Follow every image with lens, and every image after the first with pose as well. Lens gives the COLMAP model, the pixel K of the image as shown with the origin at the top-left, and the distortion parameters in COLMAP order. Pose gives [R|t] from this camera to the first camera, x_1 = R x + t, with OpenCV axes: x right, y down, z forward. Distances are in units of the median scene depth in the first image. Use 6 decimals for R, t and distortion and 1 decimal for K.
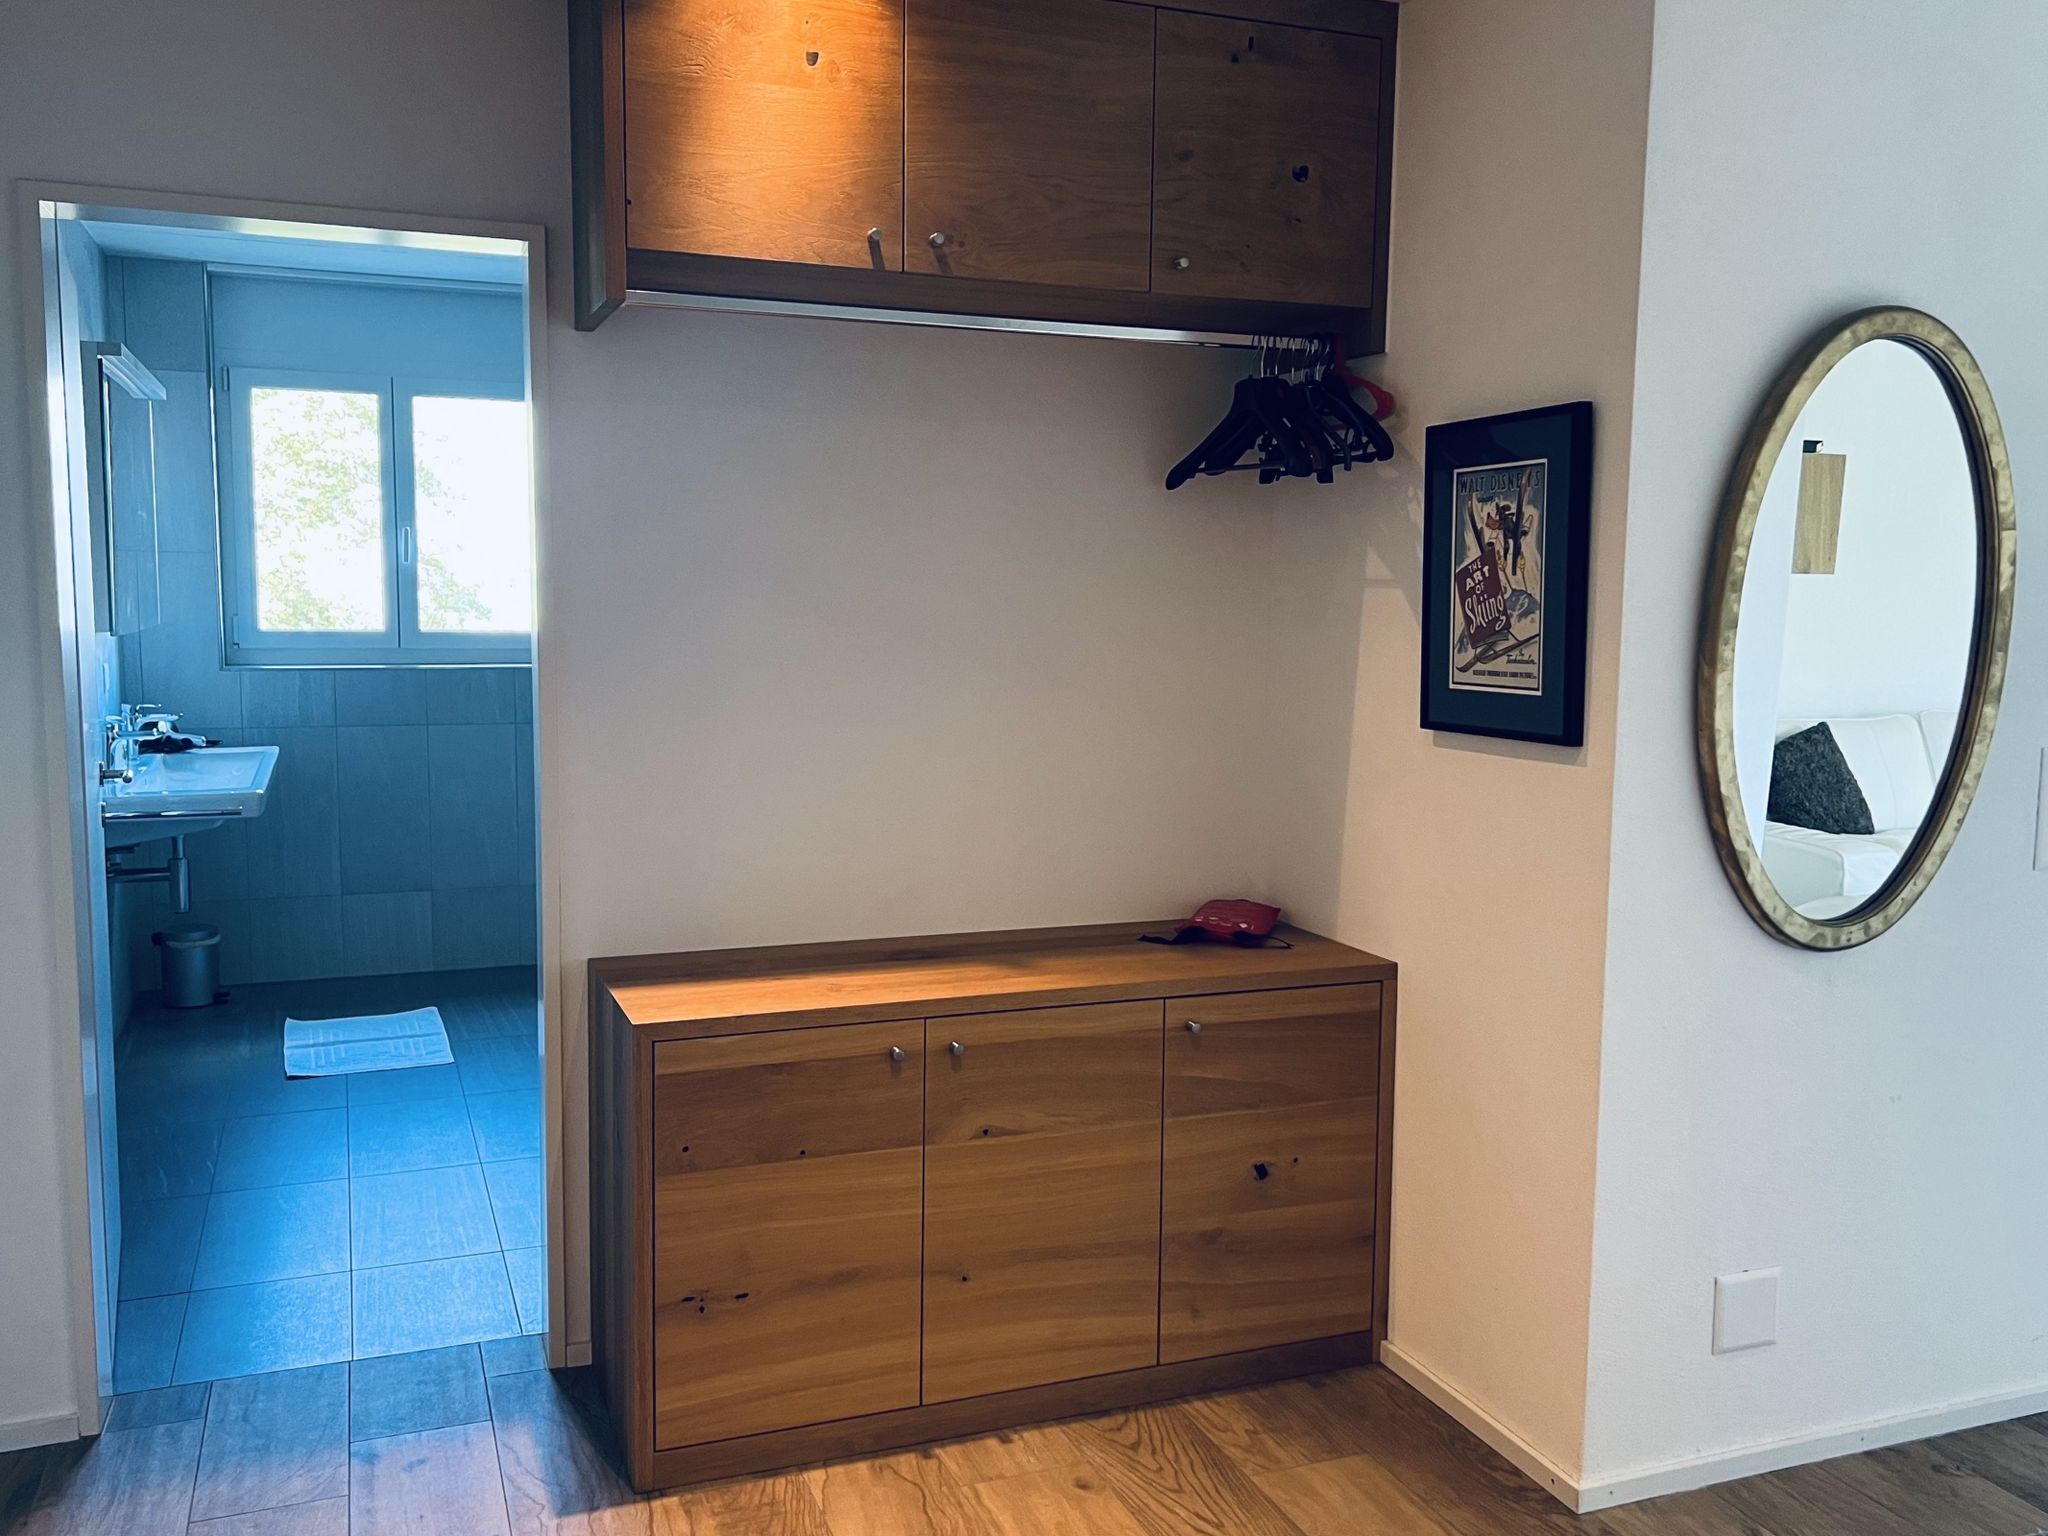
lens RADIAL K [[1728.4, 0, 1054.5], [0, 1728.4, 779.0], [0, 0, 1]] dist [0.095612, -0.161888]
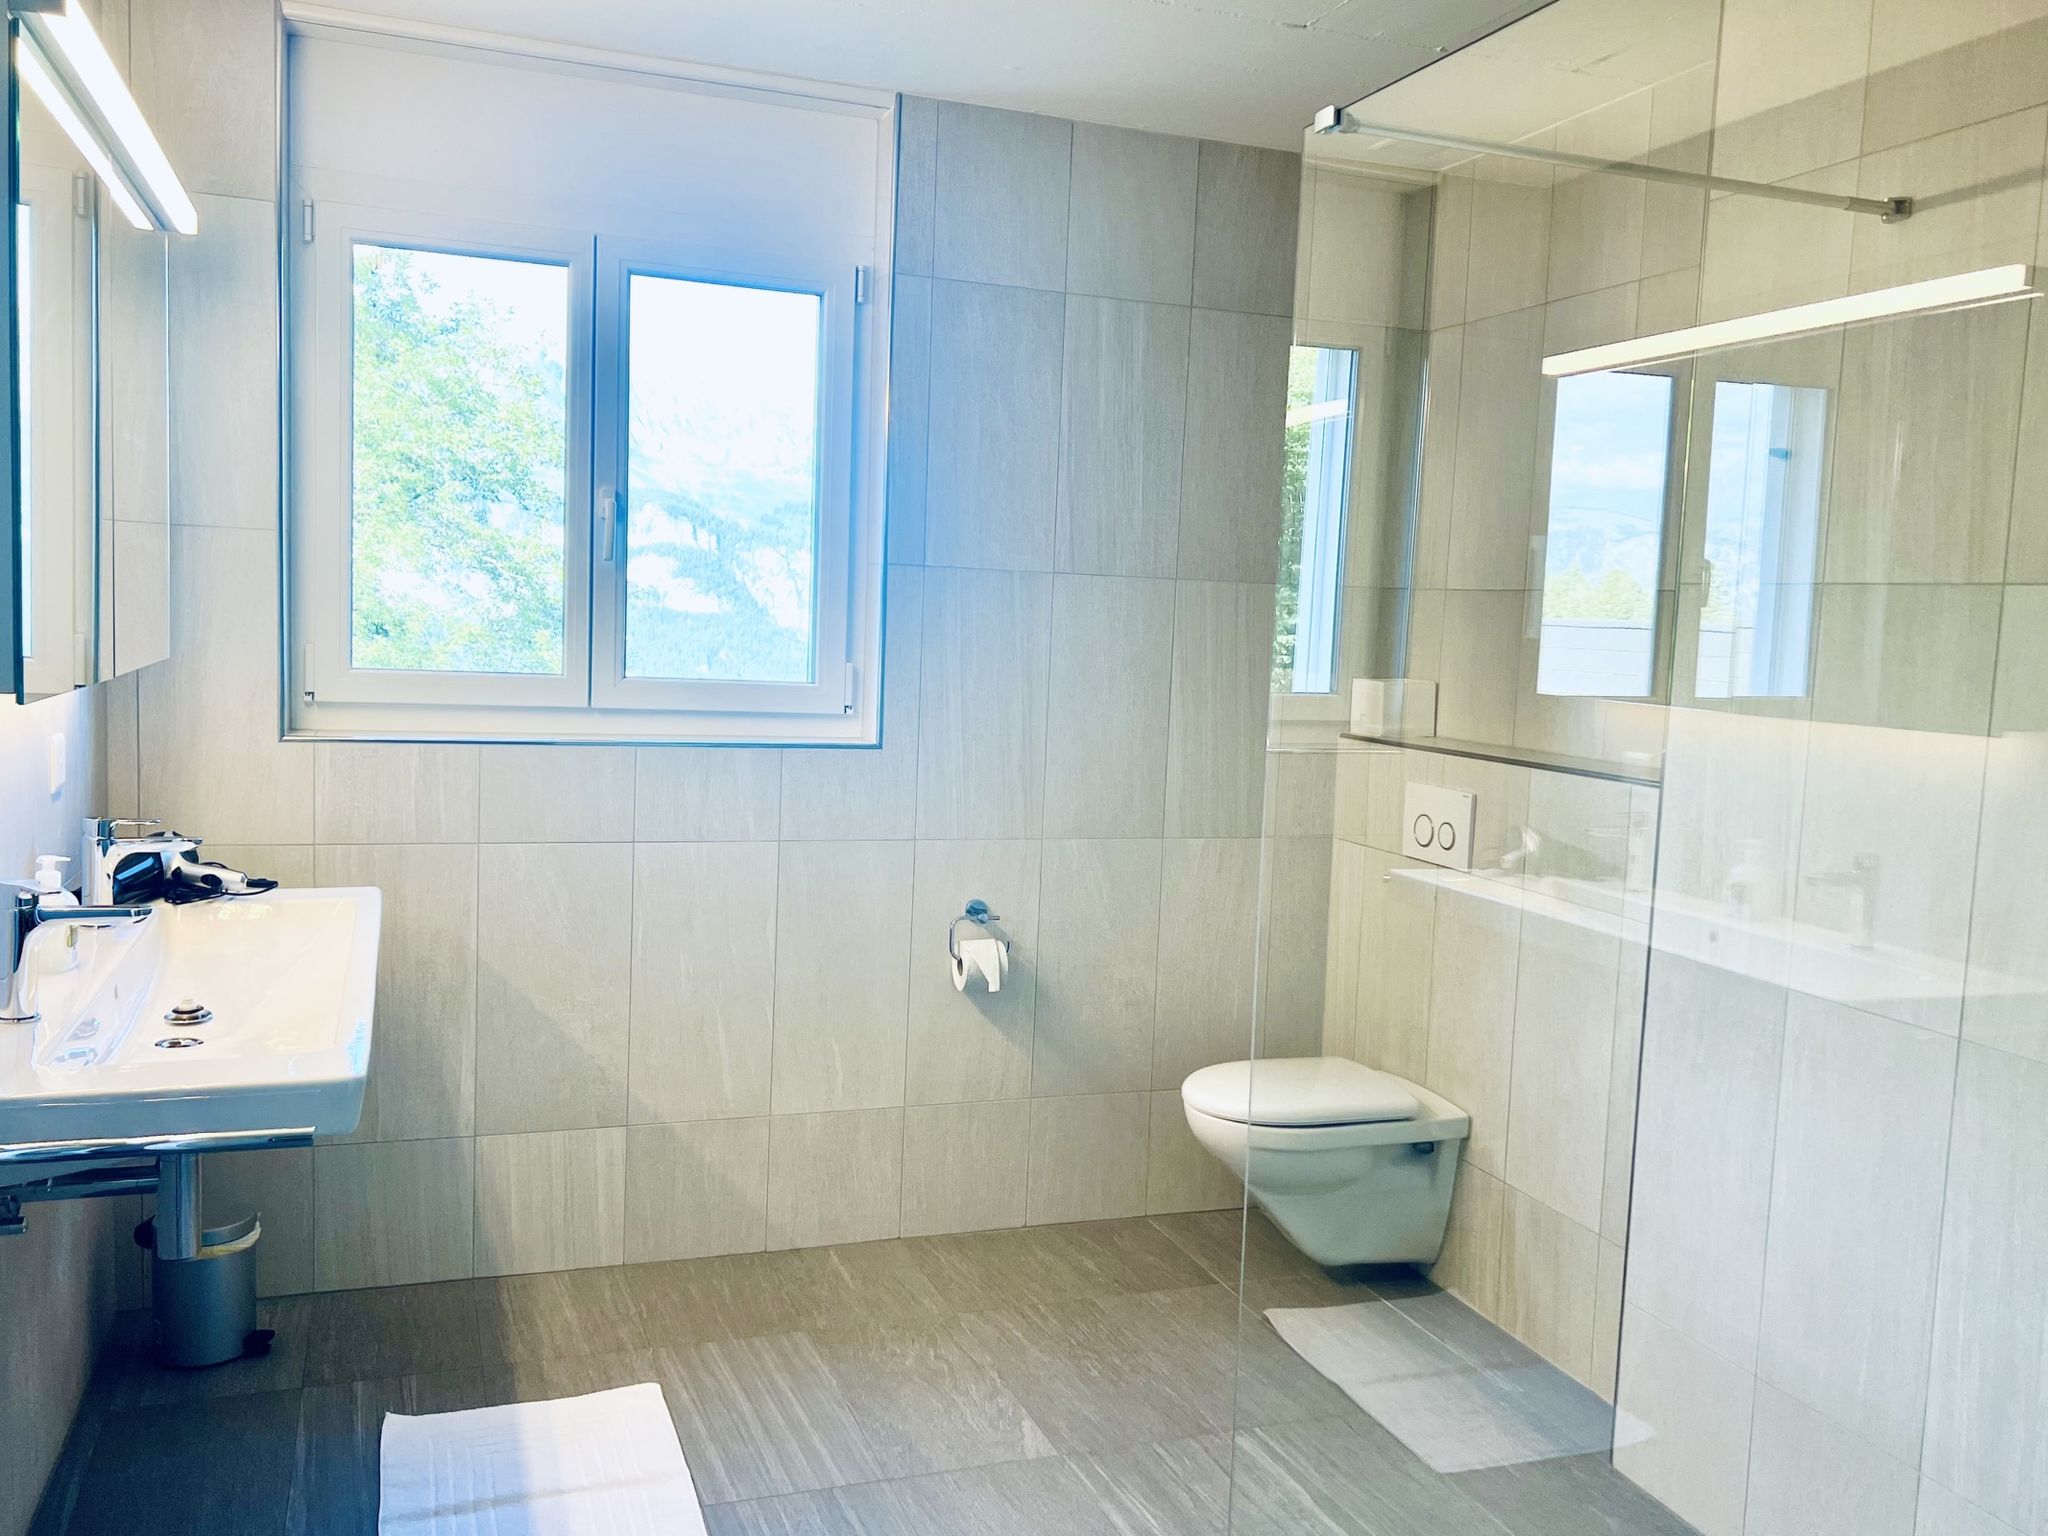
lens RADIAL K [[1728.4, 0, 1054.5], [0, 1728.4, 779.0], [0, 0, 1]] dist [0.095612, -0.161888]
pose [[0.999139, 0.031873, -0.026573, -0.222219], [-0.032321, 0.999340, -0.016609, -0.047609], [0.026026, 0.017454, 0.999509, 0.464419]]
